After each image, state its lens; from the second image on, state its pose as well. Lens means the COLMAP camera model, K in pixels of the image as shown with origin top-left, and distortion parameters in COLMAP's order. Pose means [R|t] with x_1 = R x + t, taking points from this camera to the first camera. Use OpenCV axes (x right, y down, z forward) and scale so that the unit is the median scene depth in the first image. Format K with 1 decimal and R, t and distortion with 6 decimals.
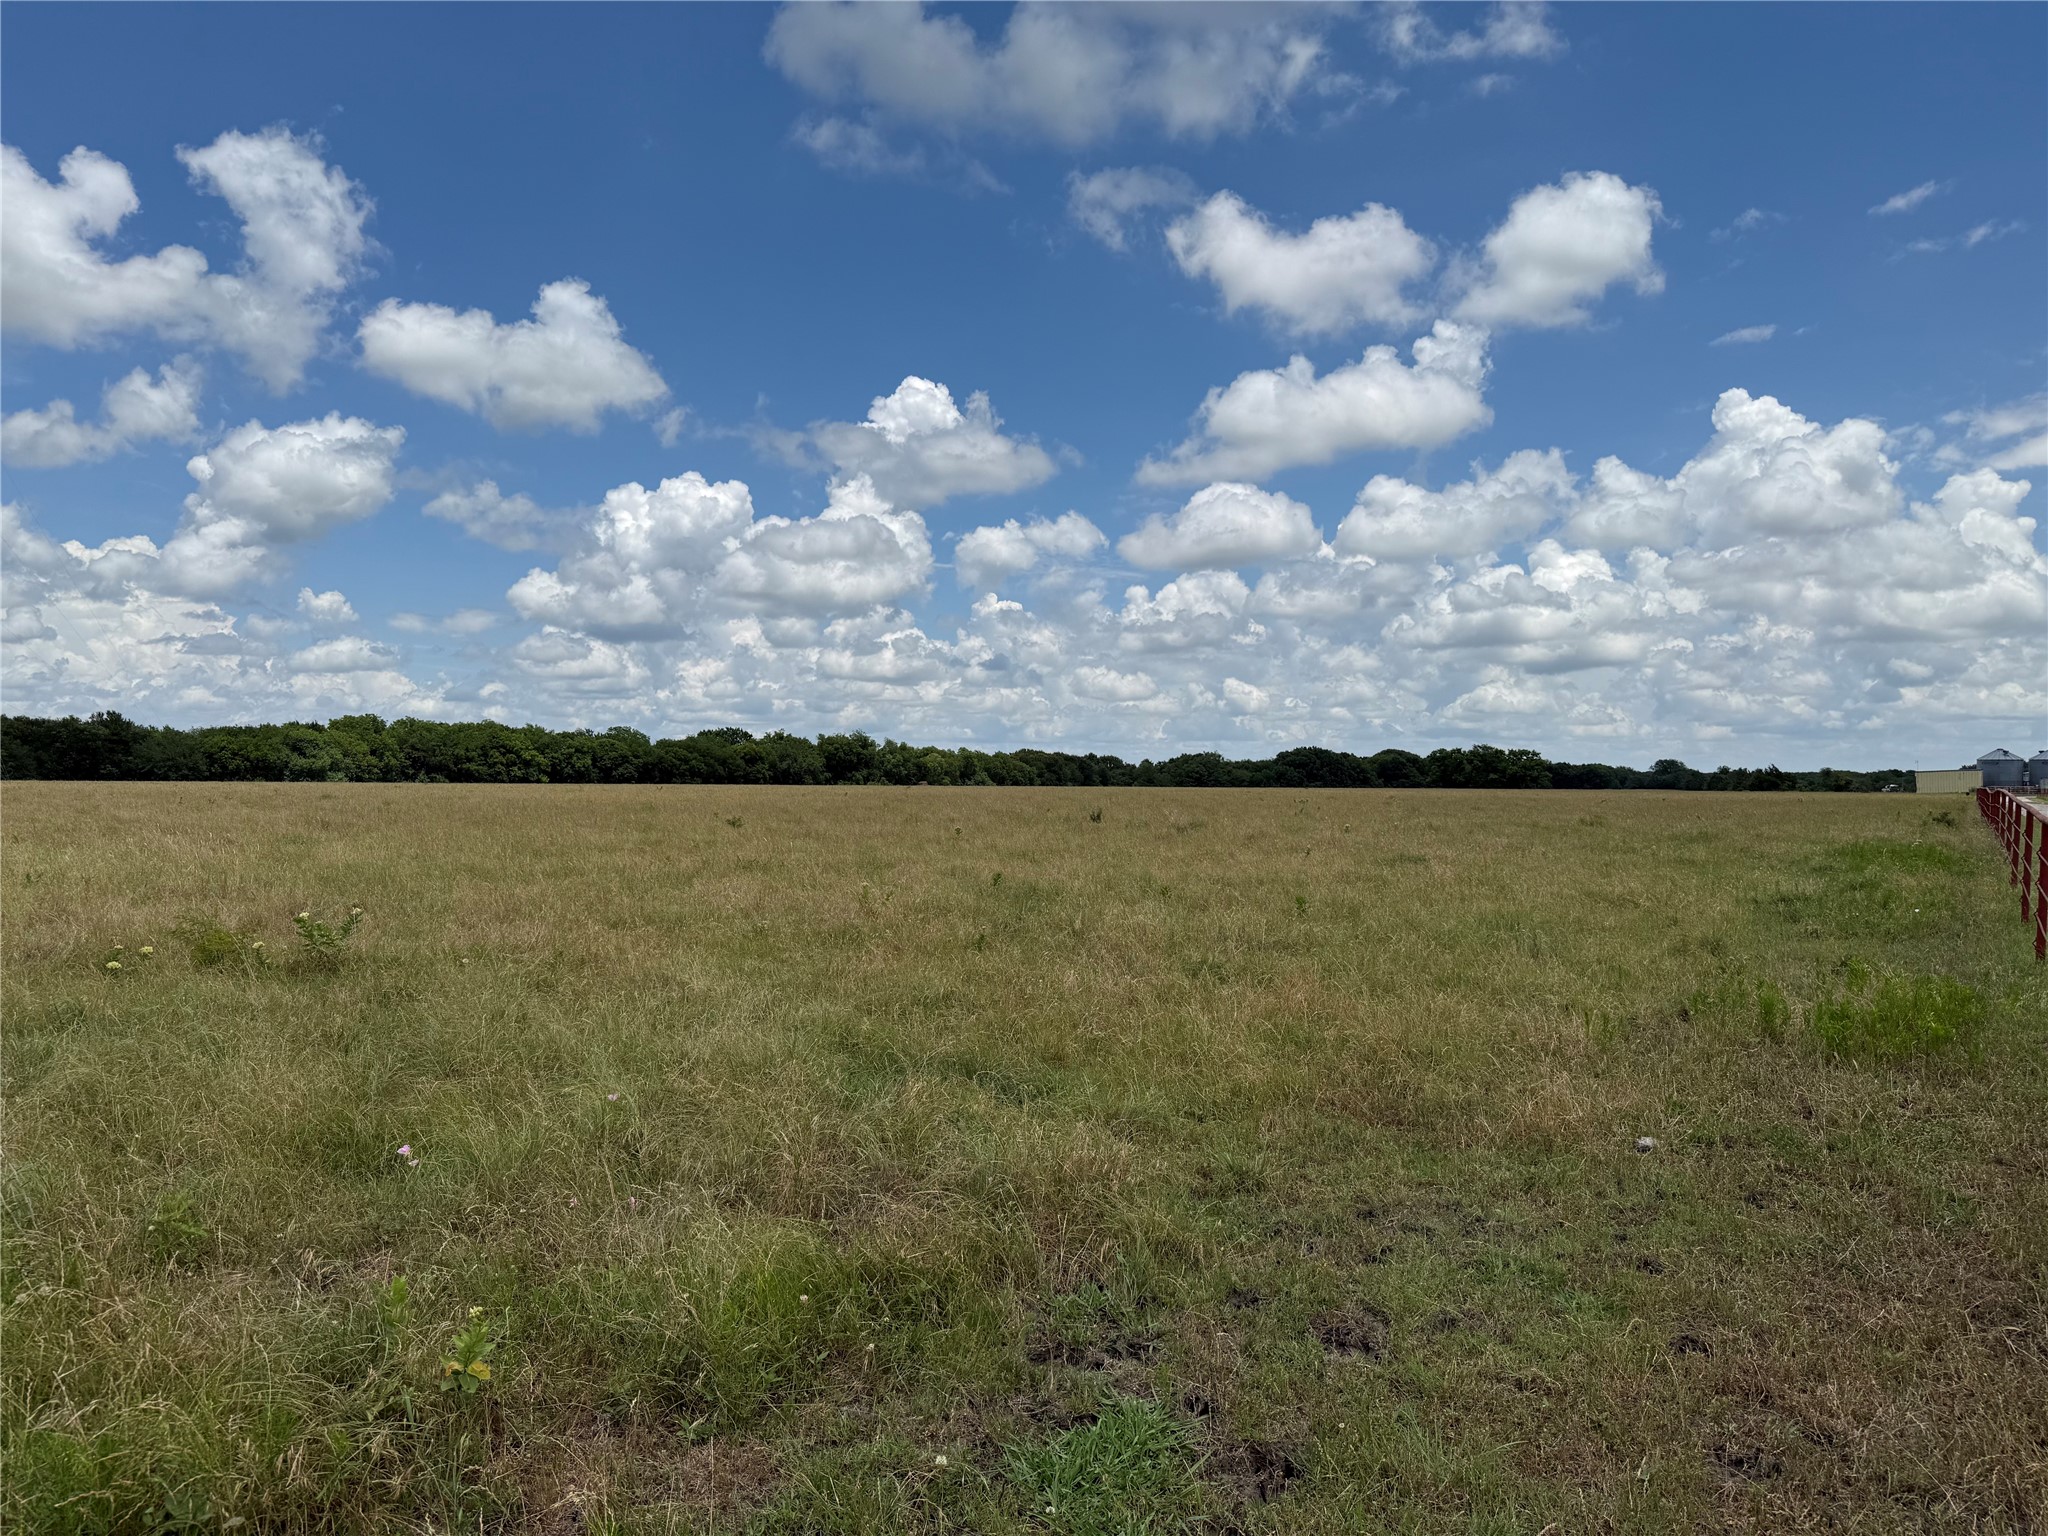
lens RADIAL K [[1429.0, 0, 1022.9], [0, 1429.0, 770.1], [0, 0, 1]] dist [-0.016100, -0.026497]
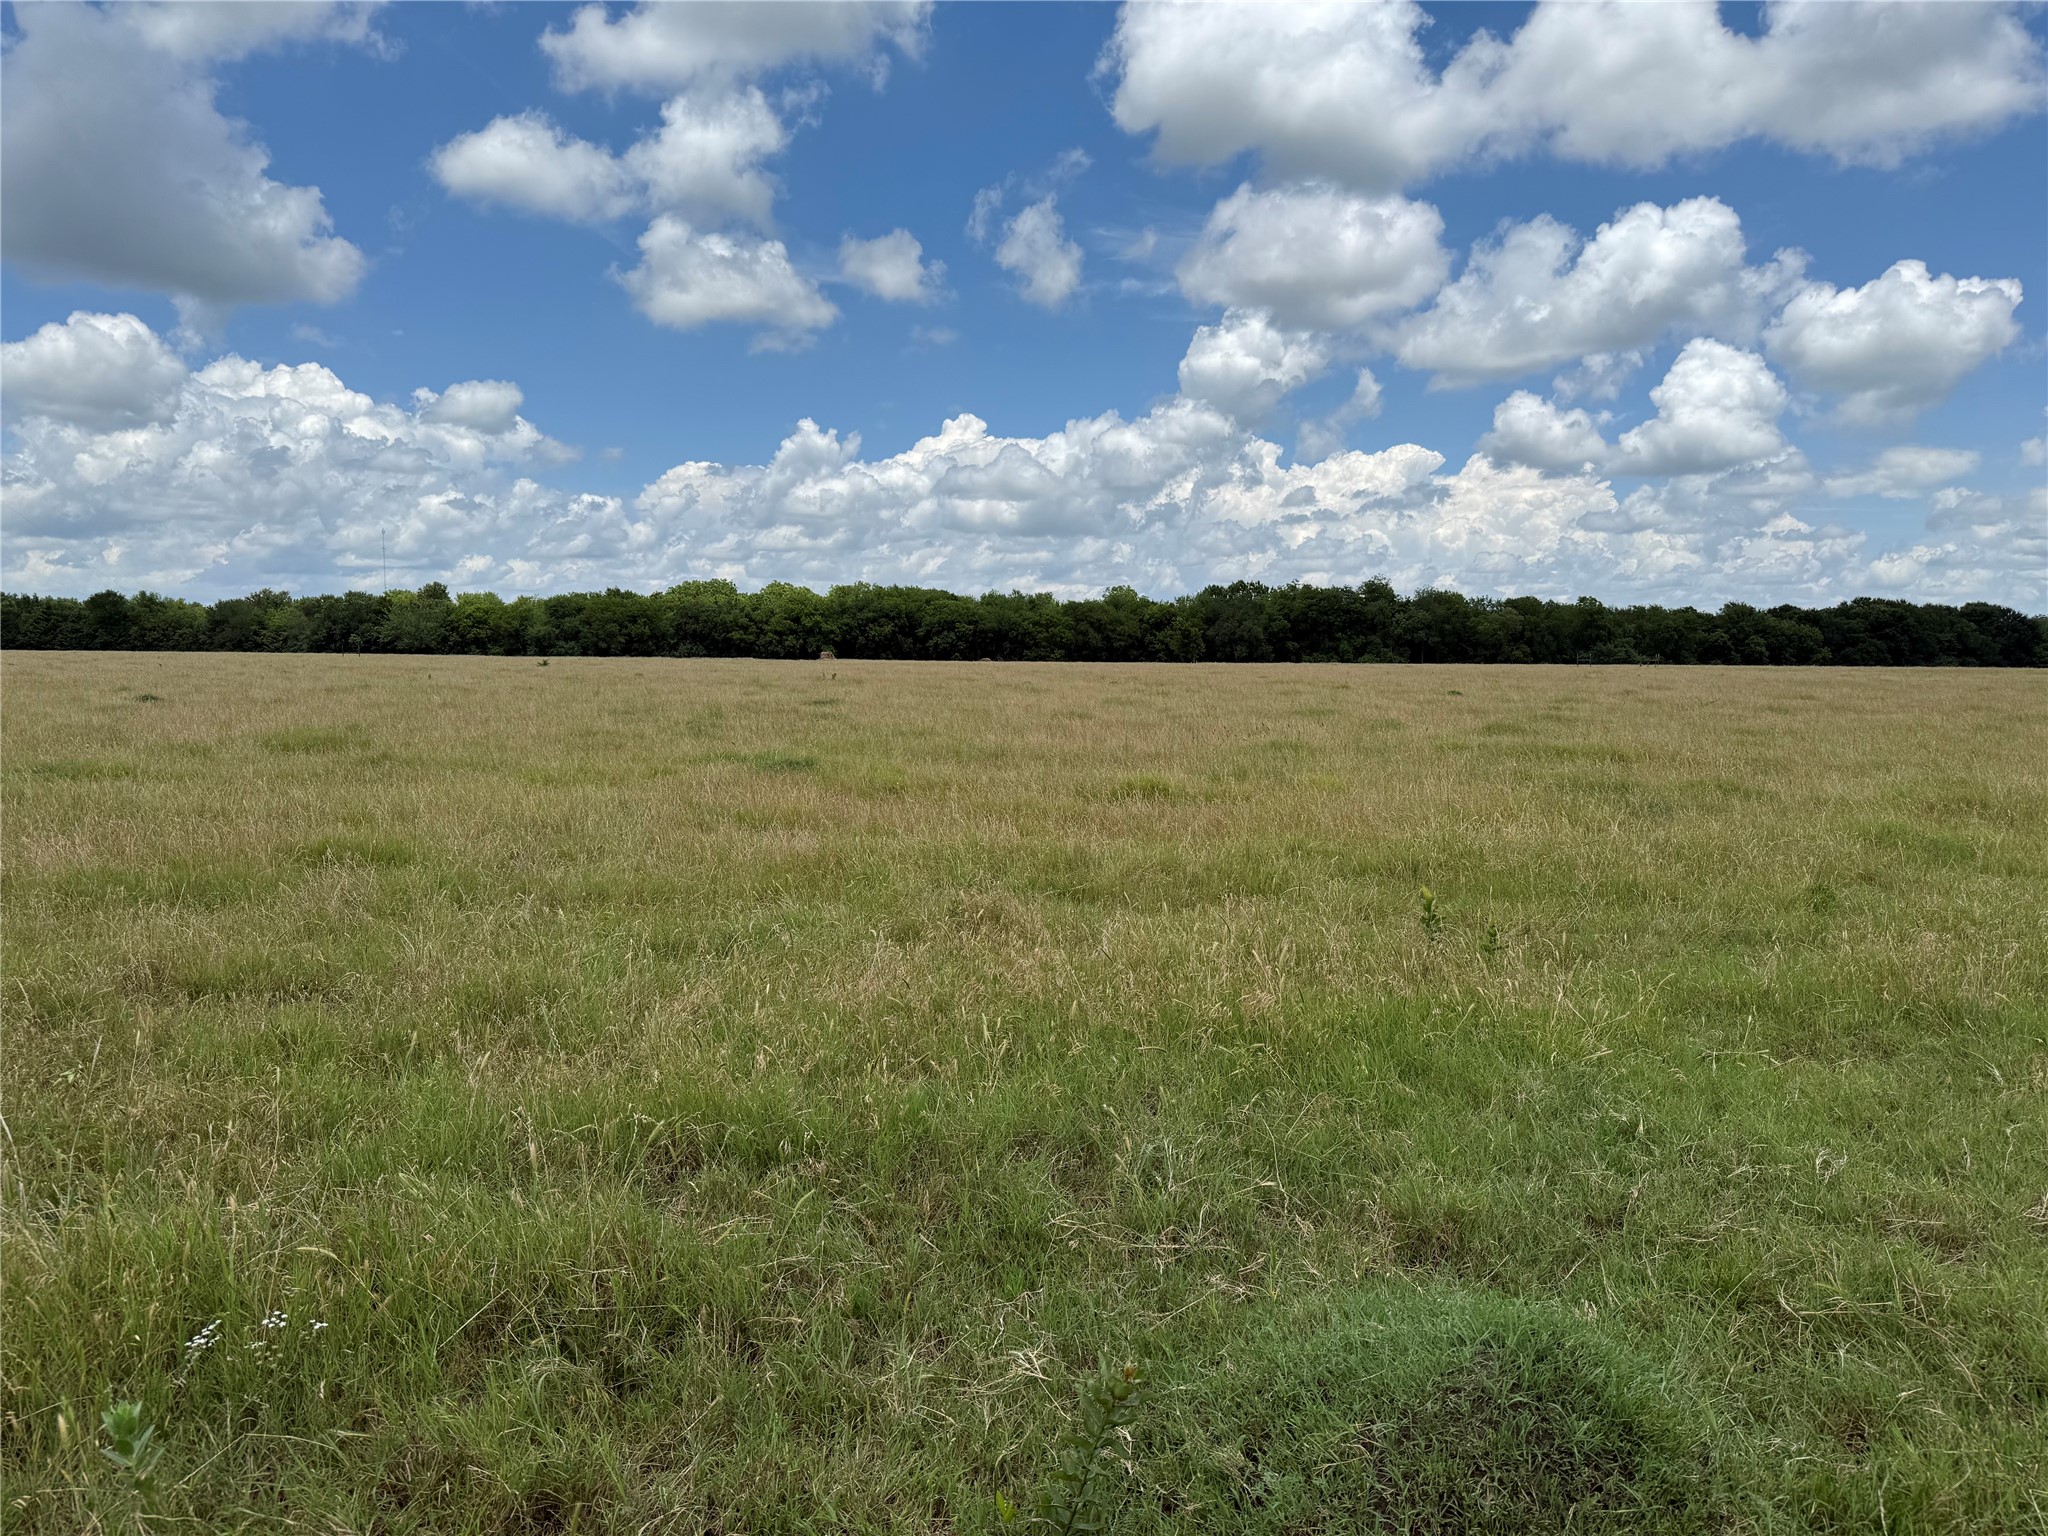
lens RADIAL K [[1429.0, 0, 1019.7], [0, 1429.0, 787.5], [0, 0, 1]] dist [-0.016100, -0.026497]
pose [[0.413324, 0.083560, -0.906742, 0.487142], [0.003589, 0.995624, 0.093386, 0.008379], [0.910577, -0.041853, 0.411215, 0.689185]]
